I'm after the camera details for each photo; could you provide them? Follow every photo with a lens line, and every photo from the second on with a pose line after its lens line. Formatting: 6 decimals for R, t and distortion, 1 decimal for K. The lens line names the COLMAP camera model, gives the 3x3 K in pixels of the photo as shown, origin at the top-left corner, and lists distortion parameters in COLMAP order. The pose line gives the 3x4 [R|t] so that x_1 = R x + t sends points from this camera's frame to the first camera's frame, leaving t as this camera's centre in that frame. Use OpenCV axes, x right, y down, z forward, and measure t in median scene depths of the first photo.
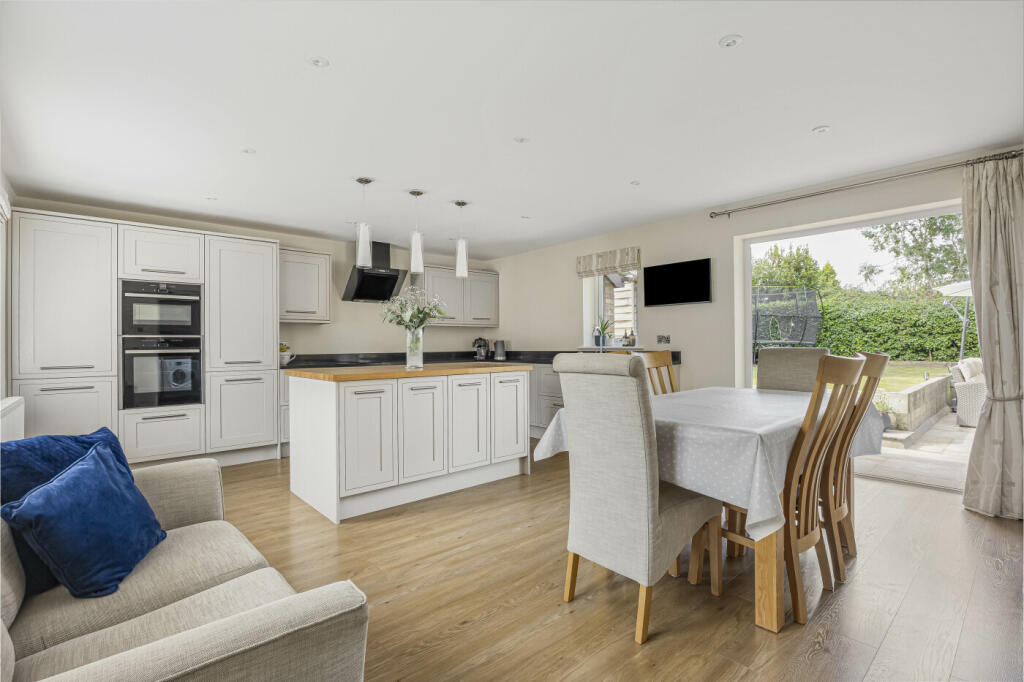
lens RADIAL K [[478.0, 0, 510.0], [0, 478.0, 343.1], [0, 0, 1]] dist [0.000819, 0.000074]
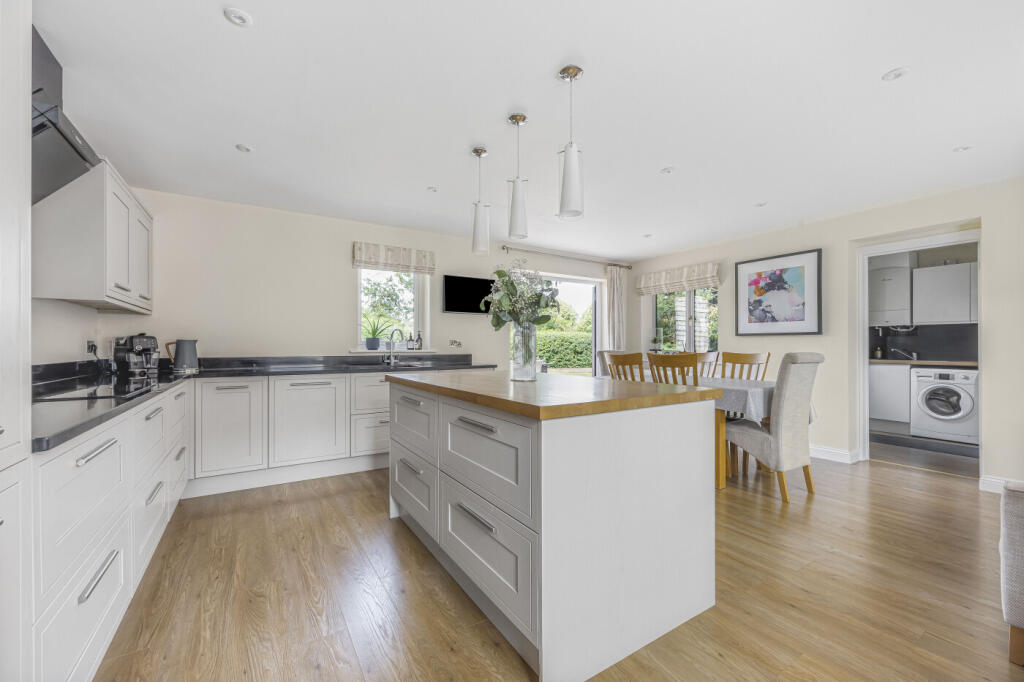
lens RADIAL K [[401.9, 0, 510.6], [0, 401.9, 346.9], [0, 0, 1]] dist [0.000781, 0.000023]
pose [[0.177060, 0.015211, 0.984083, -0.869012], [-0.000471, 0.999882, -0.015371, 0.020968], [-0.984200, 0.002258, 0.177046, 1.096259]]
